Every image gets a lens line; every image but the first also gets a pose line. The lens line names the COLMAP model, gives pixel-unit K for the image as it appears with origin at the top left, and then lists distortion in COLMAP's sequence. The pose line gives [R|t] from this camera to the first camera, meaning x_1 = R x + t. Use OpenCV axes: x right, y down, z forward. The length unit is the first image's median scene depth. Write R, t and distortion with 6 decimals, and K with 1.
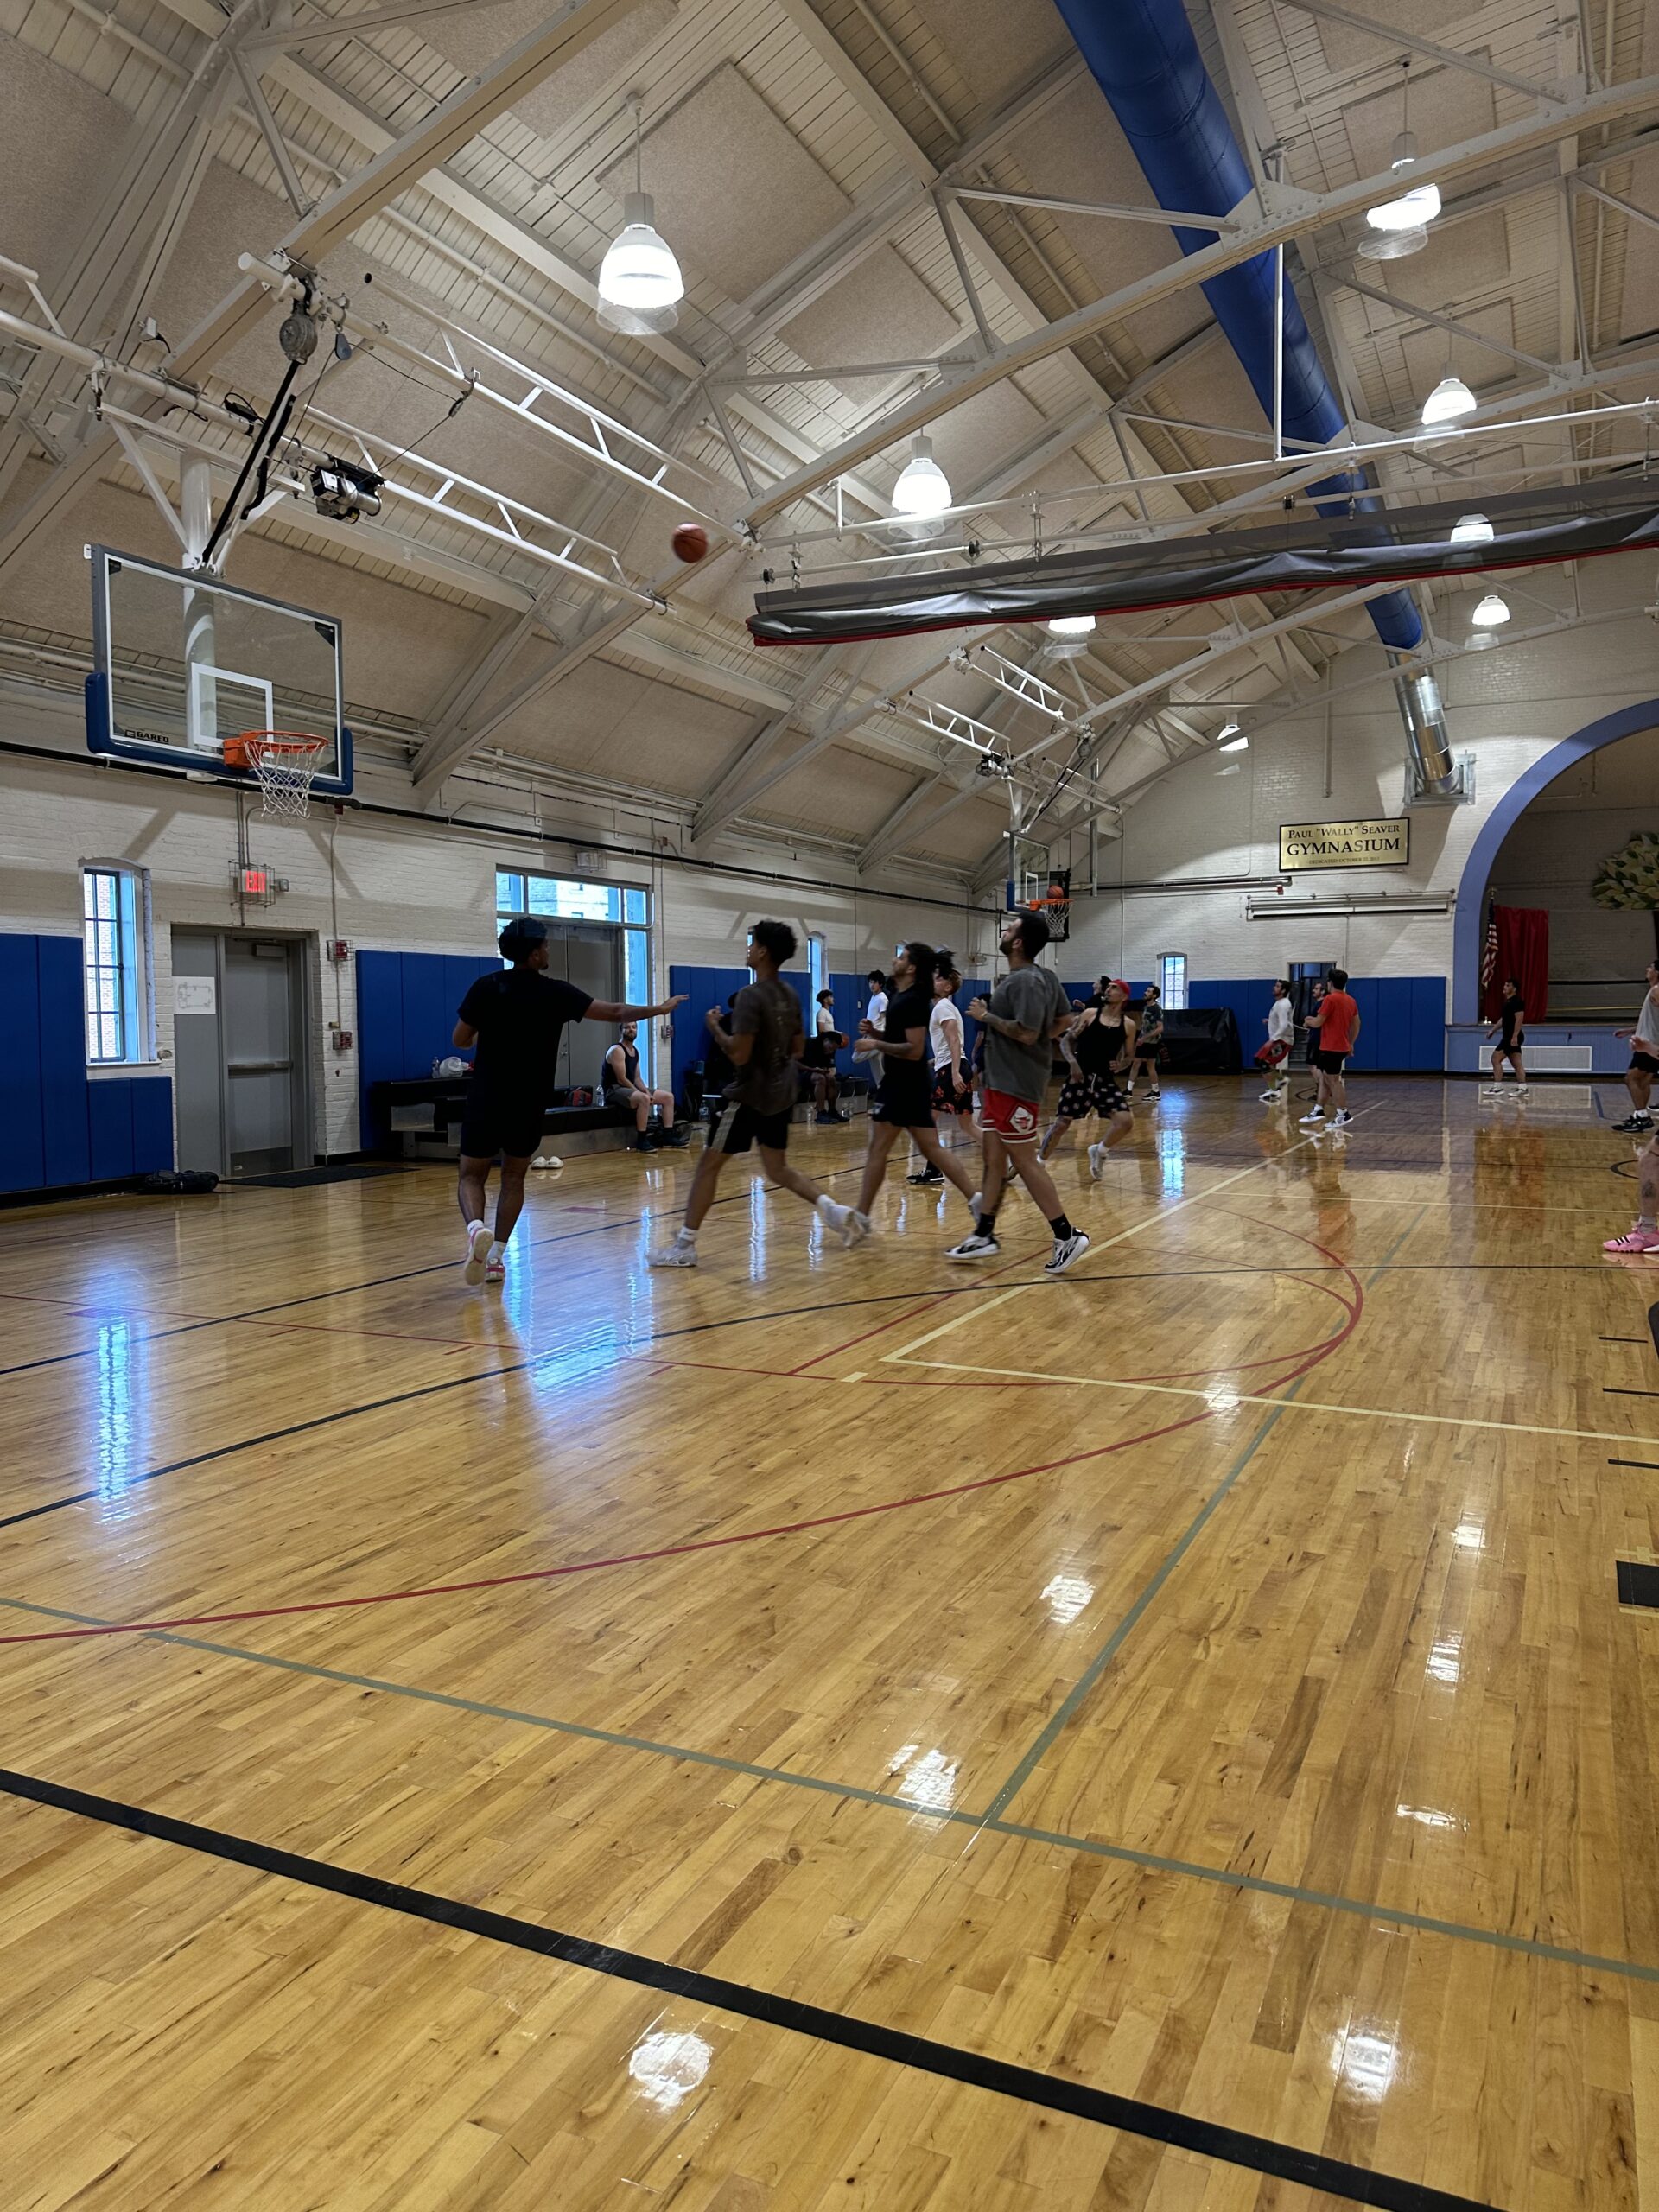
lens RADIAL K [[1530.3, 0, 830.8], [0, 1530.3, 1108.7], [0, 0, 1]] dist [0.046425, -0.057373]
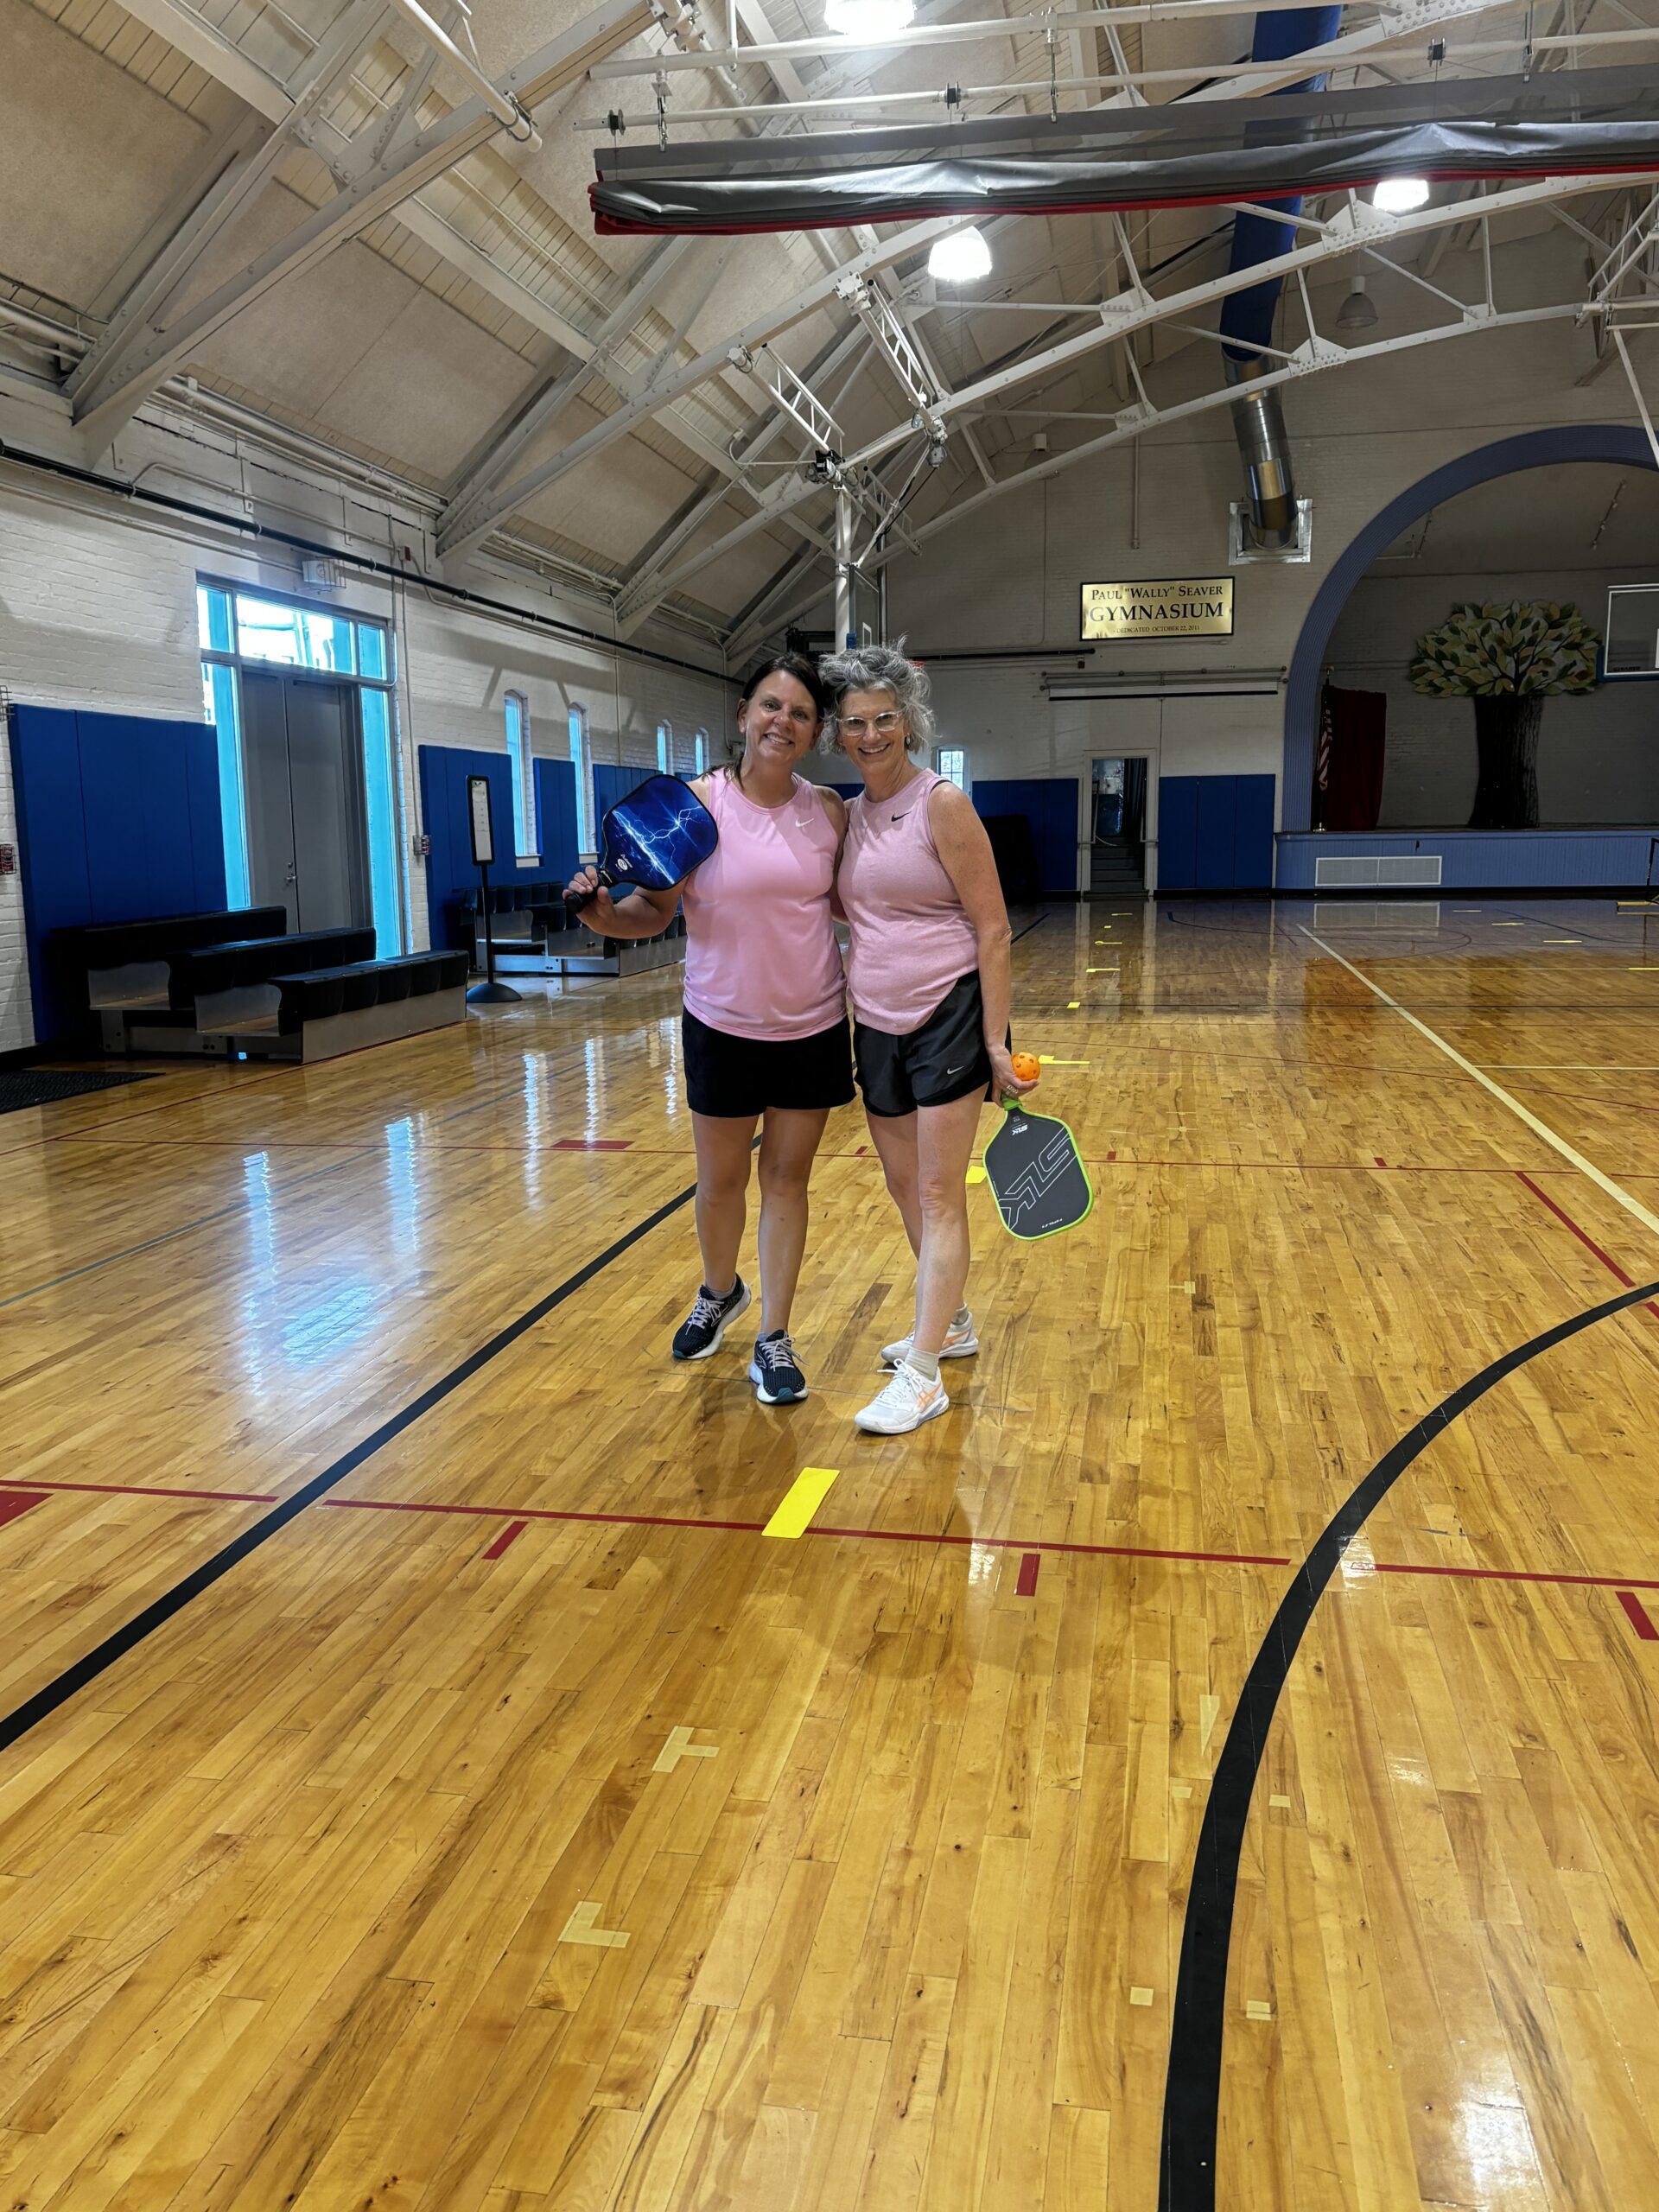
lens RADIAL K [[1823.6, 0, 819.4], [0, 1823.6, 1119.9], [0, 0, 1]] dist [-0.008843, 0.003437]
pose [[0.967856, -0.050254, 0.246433, -0.202453], [0.027739, 0.995186, 0.093999, -0.001189], [-0.249970, -0.084142, 0.964591, 0.257289]]
